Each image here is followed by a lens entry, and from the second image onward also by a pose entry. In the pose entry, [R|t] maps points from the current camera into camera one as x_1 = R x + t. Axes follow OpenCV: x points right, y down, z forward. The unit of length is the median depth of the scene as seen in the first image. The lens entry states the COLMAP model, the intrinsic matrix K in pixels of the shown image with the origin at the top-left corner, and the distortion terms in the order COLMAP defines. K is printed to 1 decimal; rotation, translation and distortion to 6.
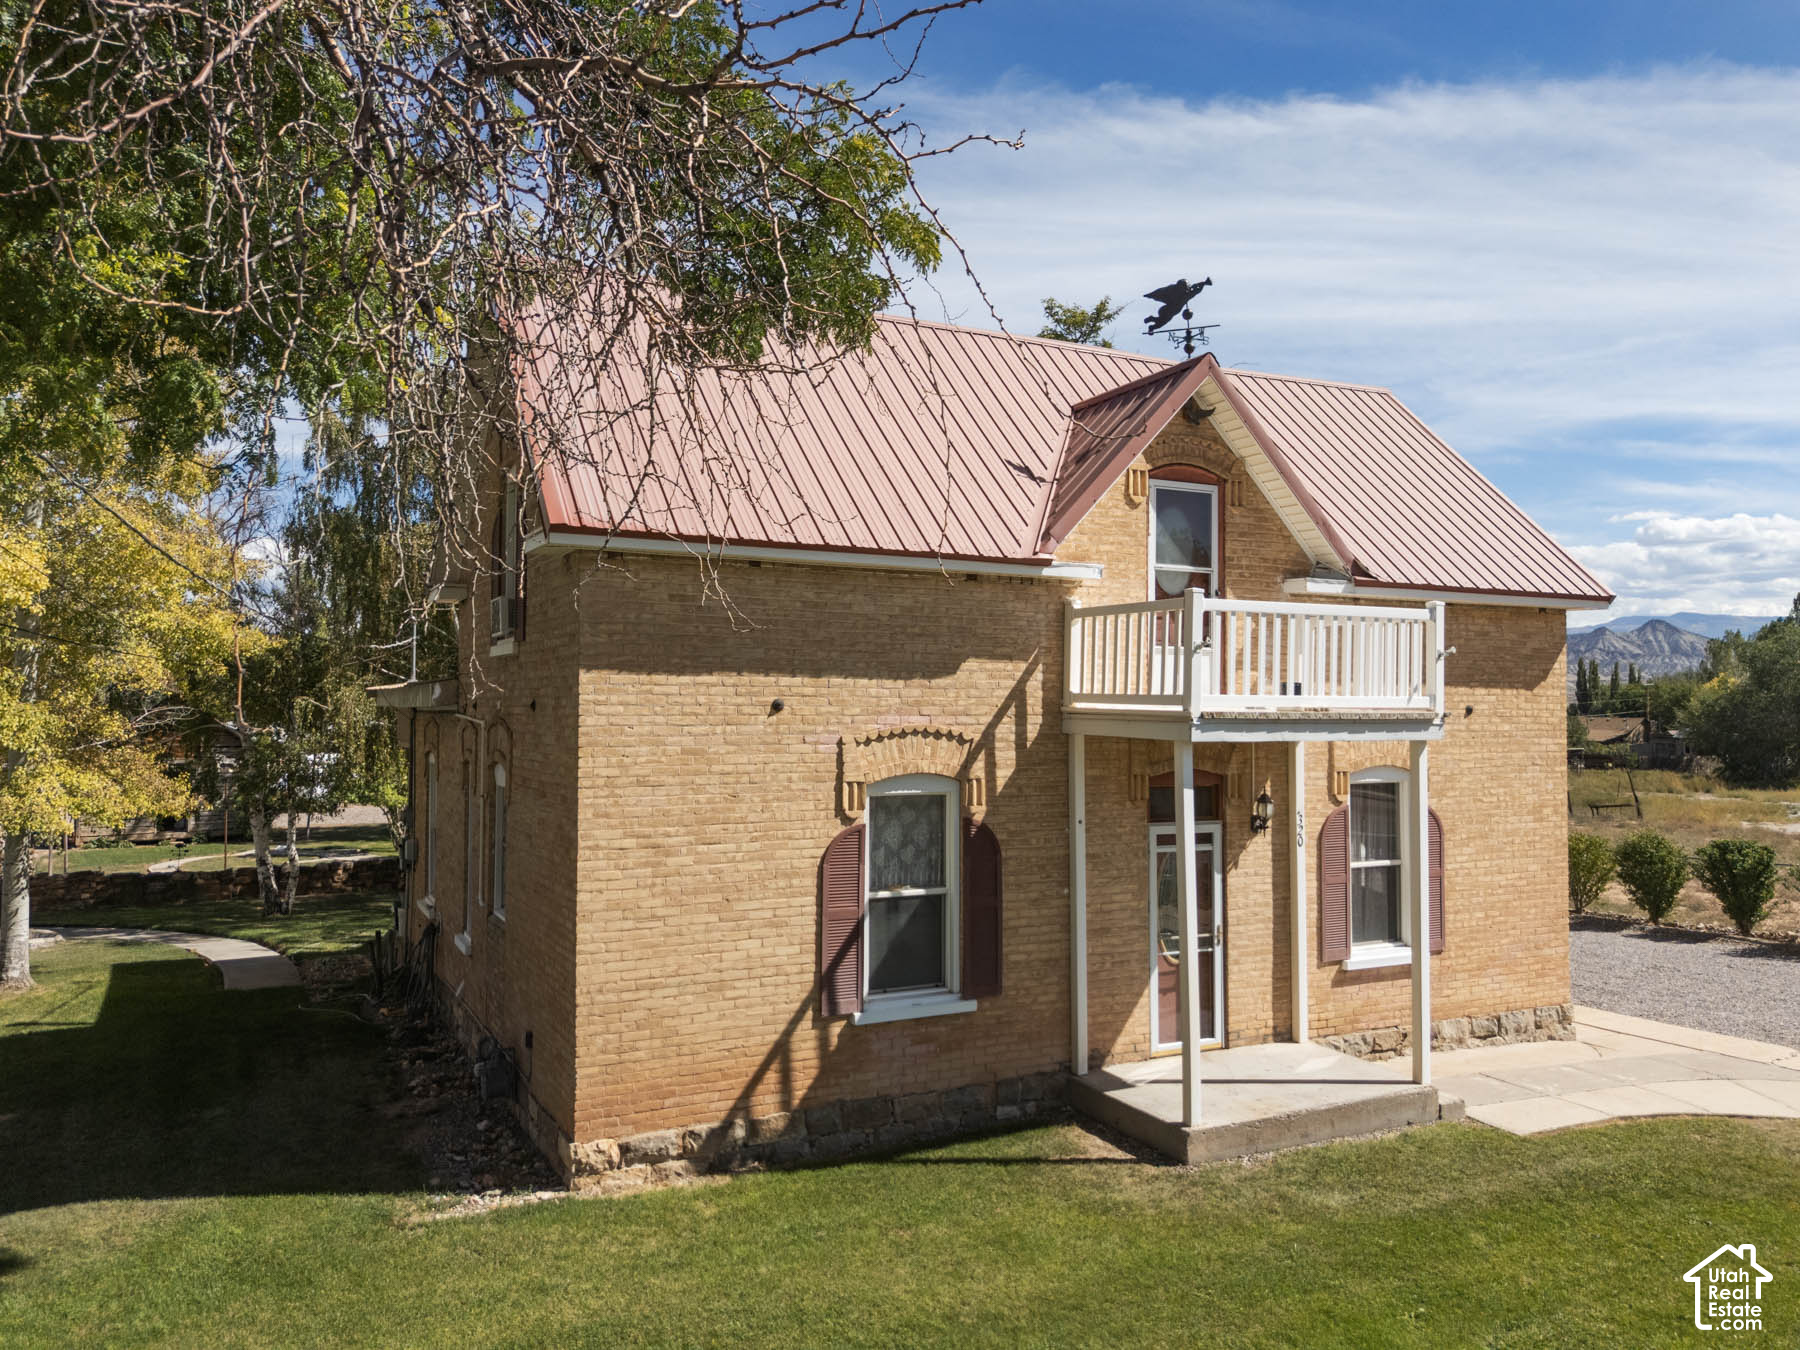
lens RADIAL K [[1325.2, 0, 889.1], [0, 1325.2, 680.0], [0, 0, 1]] dist [0.065244, -0.055528]
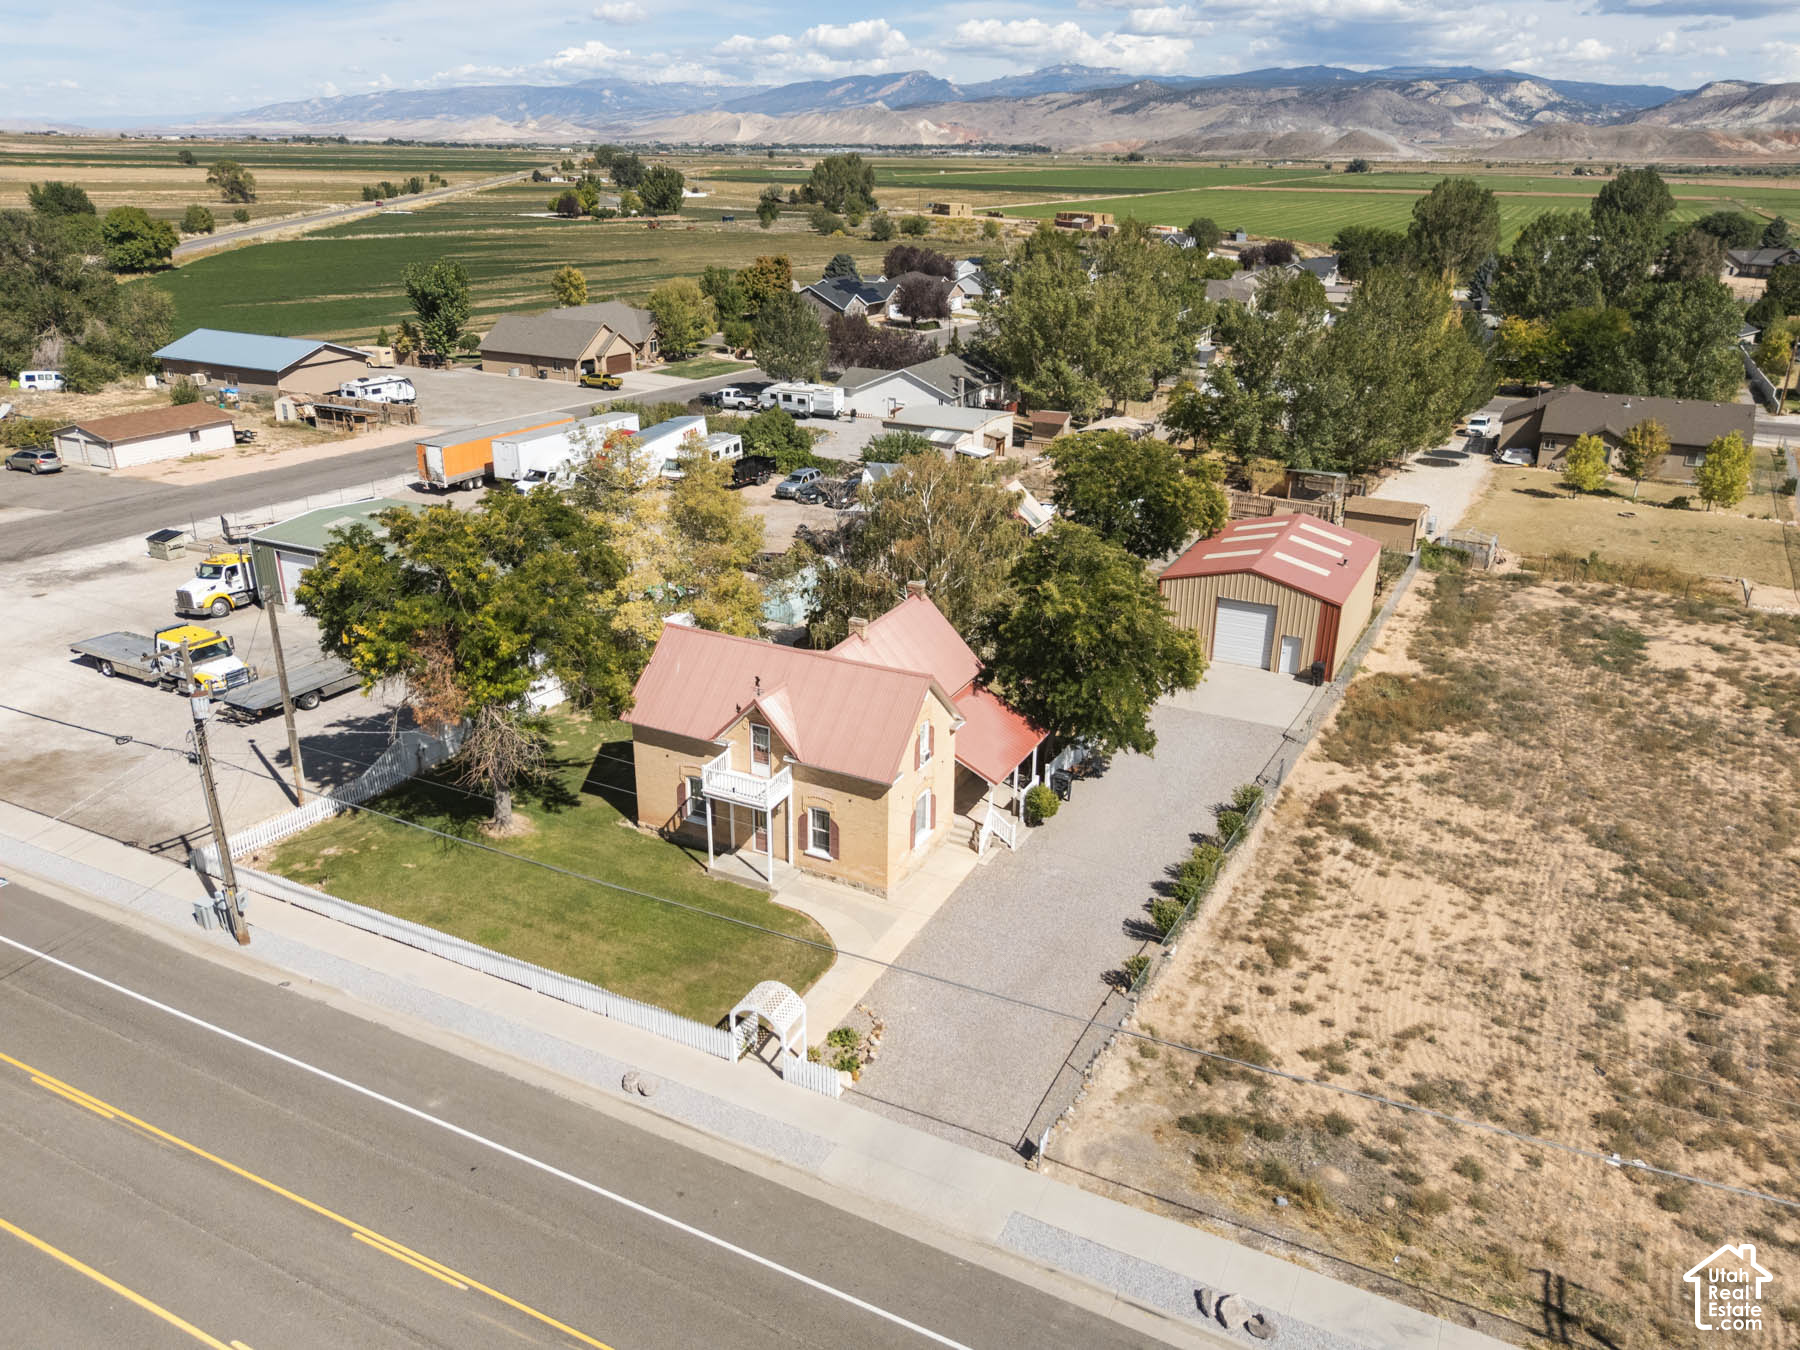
lens RADIAL K [[1325.2, 0, 897.0], [0, 1325.2, 674.4], [0, 0, 1]] dist [0.065244, -0.055528]
pose [[0.591405, 0.303769, -0.746970, 3.577014], [0.003395, 0.925385, 0.379013, -1.895985], [0.806368, -0.226686, 0.546246, -0.812710]]
